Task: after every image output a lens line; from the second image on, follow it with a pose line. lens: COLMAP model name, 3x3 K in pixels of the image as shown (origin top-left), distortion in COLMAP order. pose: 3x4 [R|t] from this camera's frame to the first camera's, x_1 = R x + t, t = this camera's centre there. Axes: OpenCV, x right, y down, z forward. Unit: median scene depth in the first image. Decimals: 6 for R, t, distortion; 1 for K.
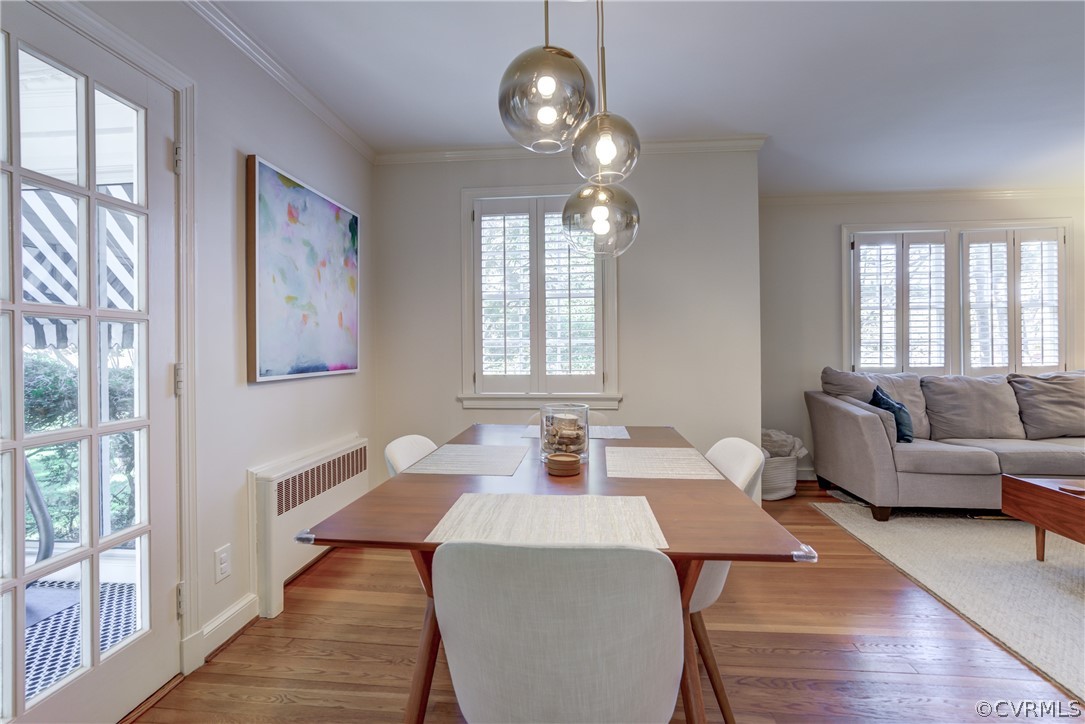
lens RADIAL K [[516.4, 0, 544.8], [0, 516.4, 355.5], [0, 0, 1]] dist [-0.024399, 0.002237]
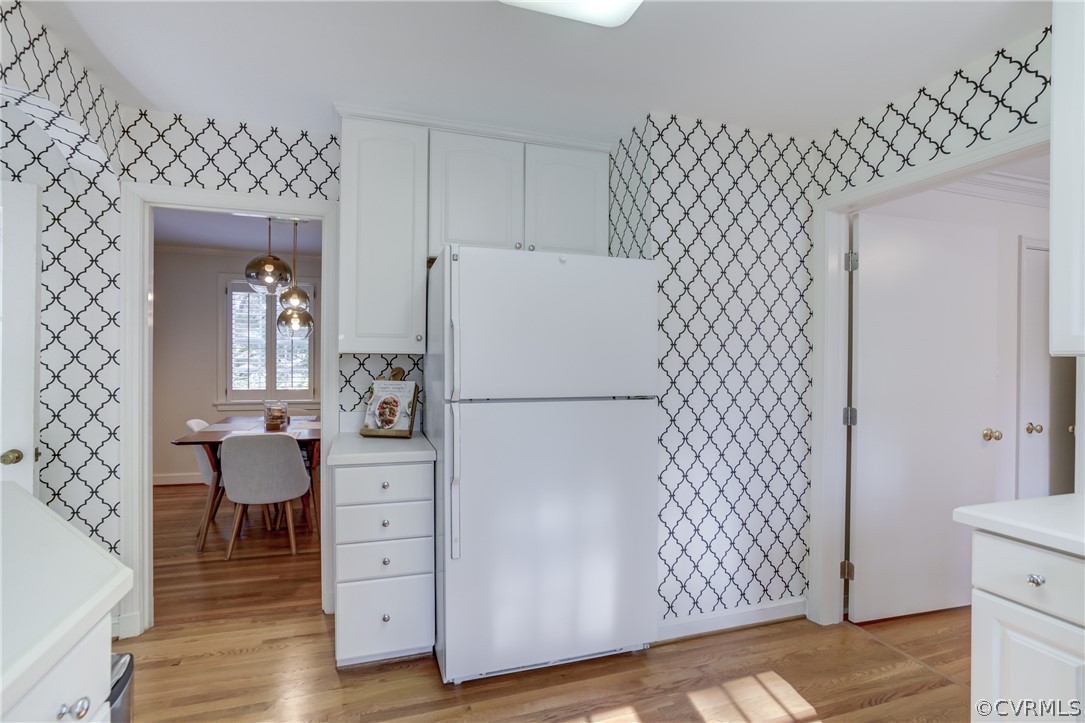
lens RADIAL K [[516.4, 0, 542.8], [0, 516.4, 367.2], [0, 0, 1]] dist [-0.024399, 0.002237]
pose [[0.902329, 0.009164, 0.430951, 0.064881], [-0.012320, 0.999914, 0.004532, -0.051378], [-0.430873, -0.009398, 0.902364, -0.865650]]
